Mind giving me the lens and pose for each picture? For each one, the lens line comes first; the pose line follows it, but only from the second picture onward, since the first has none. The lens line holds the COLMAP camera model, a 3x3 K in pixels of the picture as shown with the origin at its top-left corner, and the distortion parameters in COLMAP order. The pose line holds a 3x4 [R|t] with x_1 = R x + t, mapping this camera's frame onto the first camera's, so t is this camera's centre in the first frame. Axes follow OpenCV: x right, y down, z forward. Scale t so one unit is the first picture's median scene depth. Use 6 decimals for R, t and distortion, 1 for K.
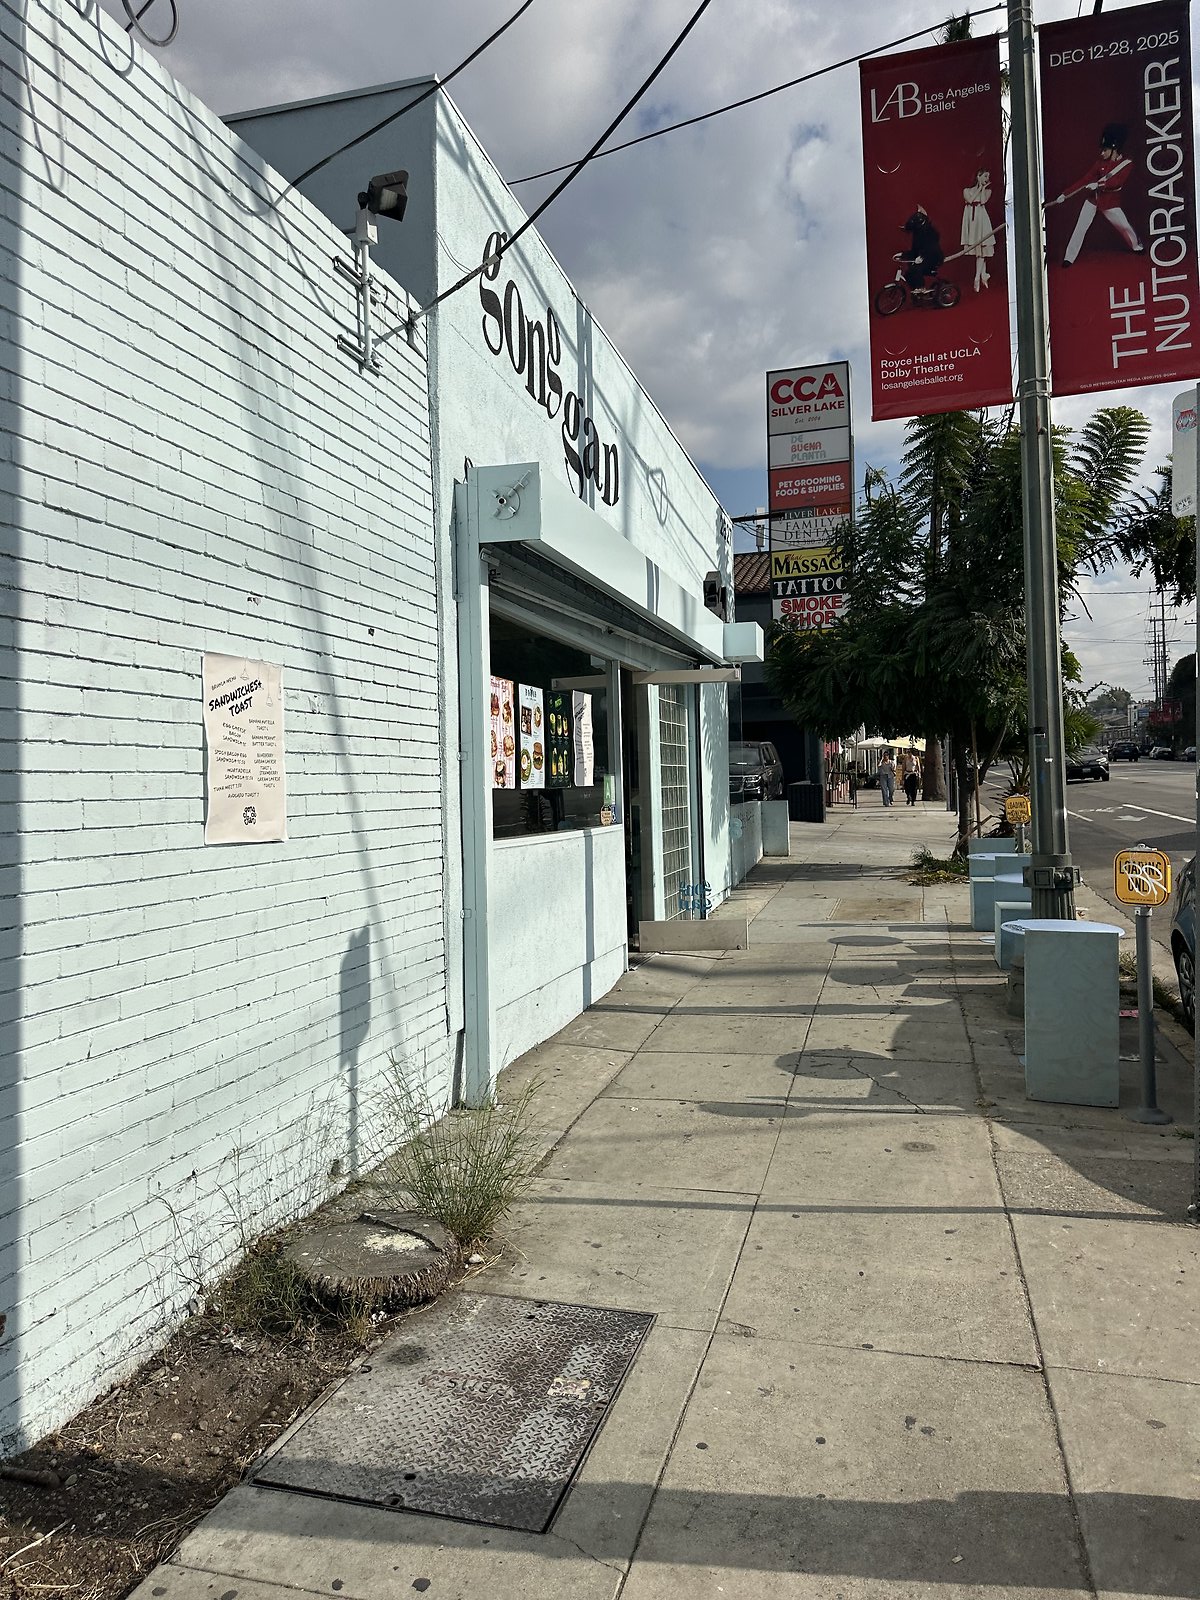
lens RADIAL K [[1167.7, 0, 600.0], [0, 1167.7, 800.0], [0, 0, 1]] dist [0.049126, -0.042084]
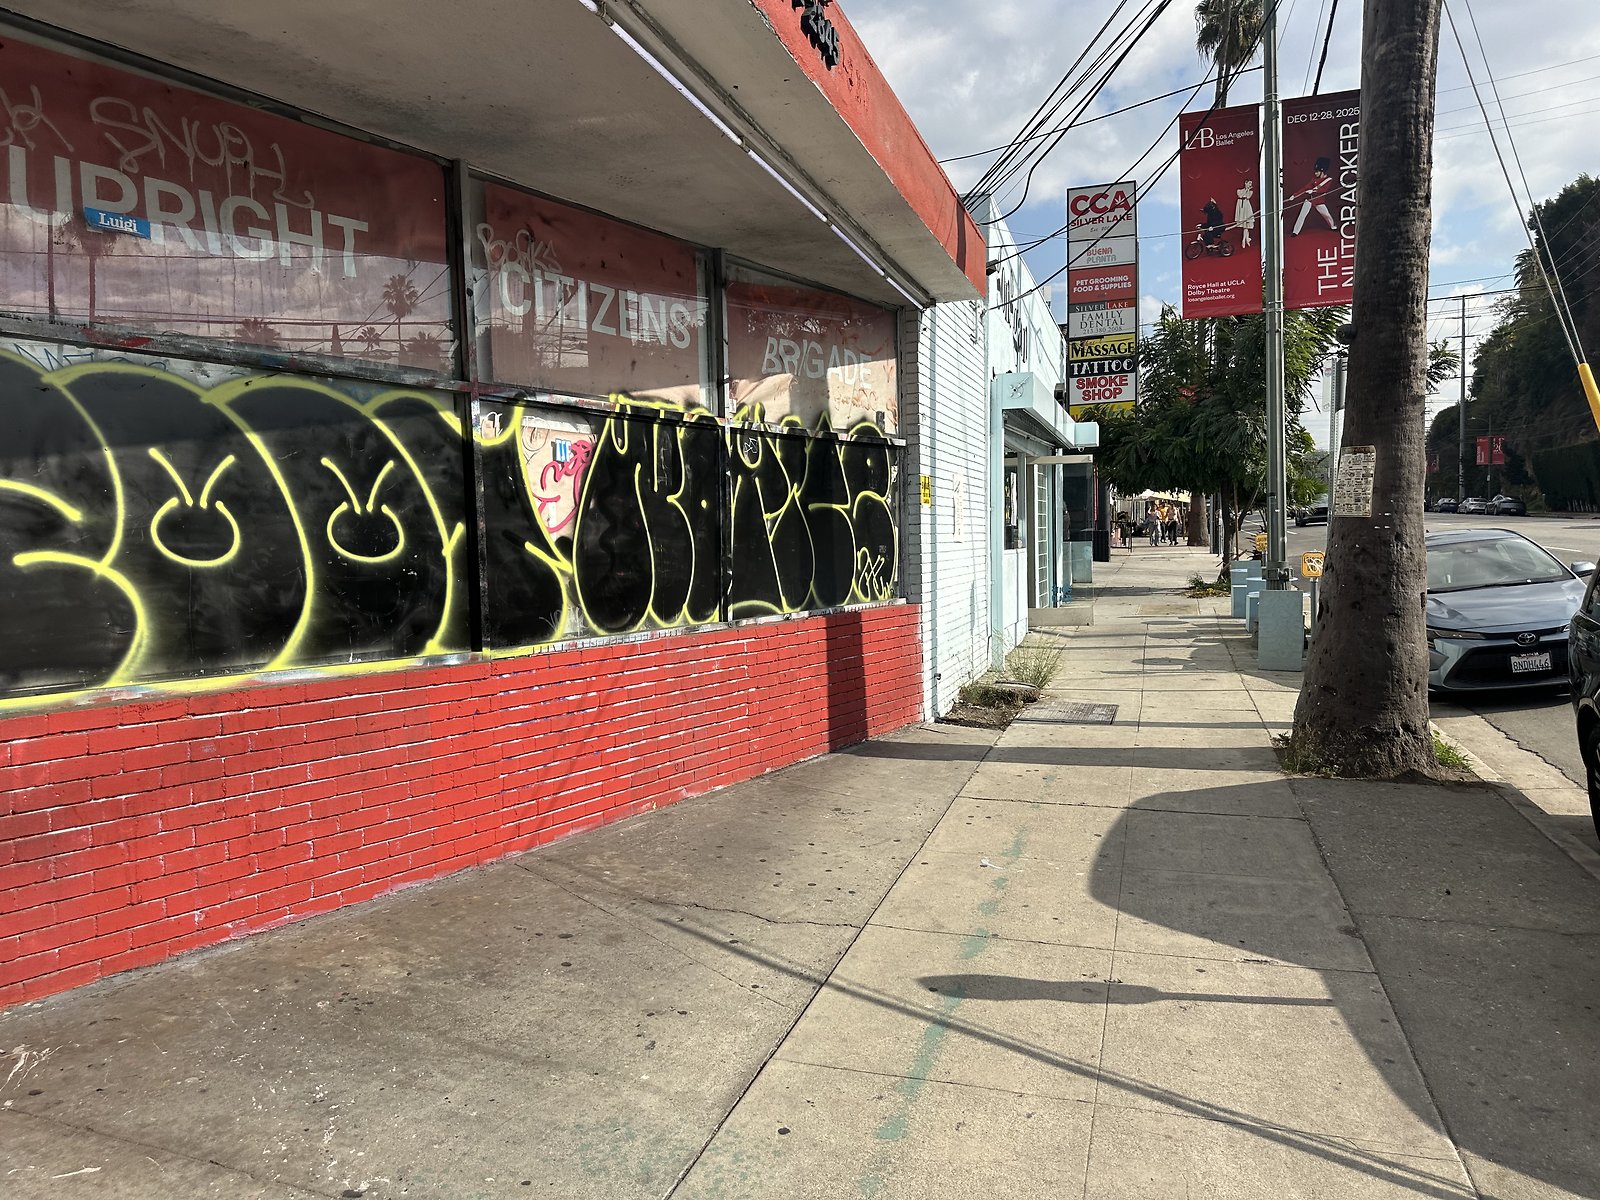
lens RADIAL K [[1167.7, 0, 797.3], [0, 1167.7, 611.1], [0, 0, 1]] dist [0.049126, -0.042084]
pose [[0.998951, 0.003572, -0.045648, -0.266077], [-0.001218, 0.998673, 0.051485, 0.028477], [0.045771, -0.051375, 0.997630, -0.821166]]
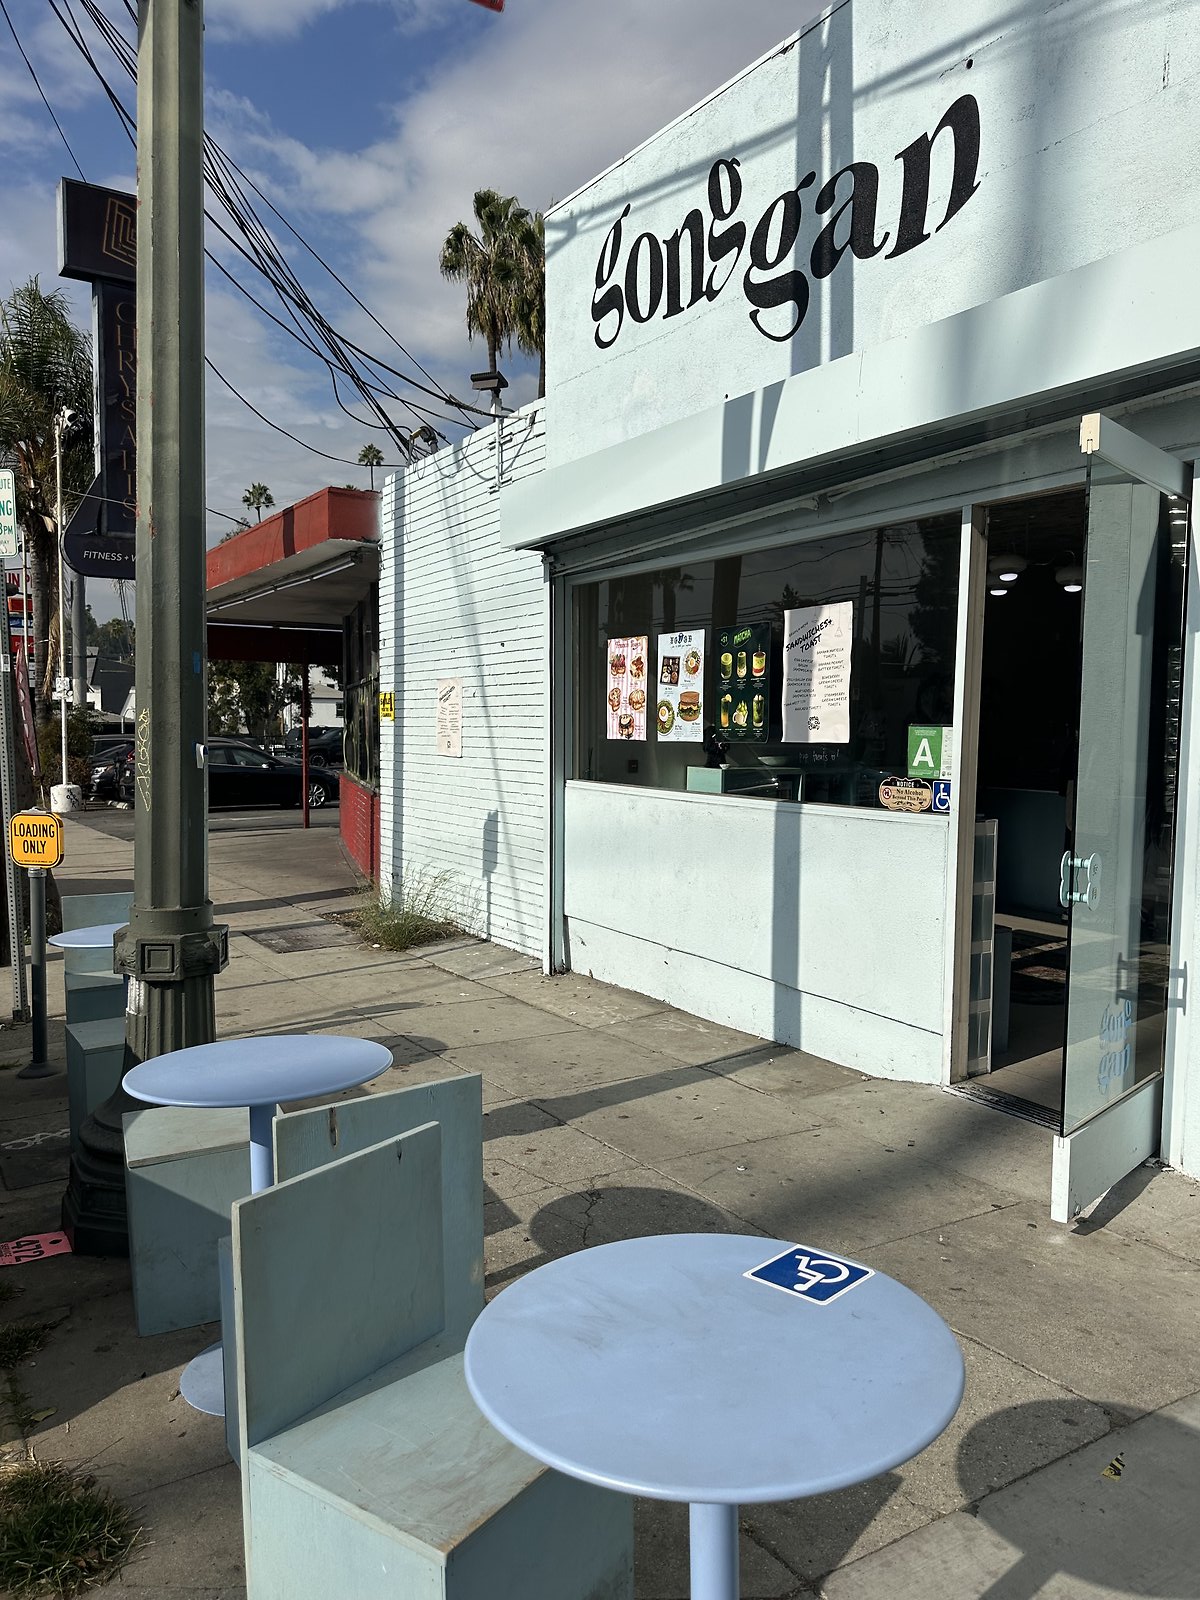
lens RADIAL K [[1167.7, 0, 600.0], [0, 1167.7, 800.0], [0, 0, 1]] dist [0.049126, -0.042084]
pose [[-0.698850, 0.070751, -0.711761, 0.576910], [0.008549, 0.995851, 0.090596, -0.042471], [0.715217, 0.057227, -0.696555, 1.404683]]
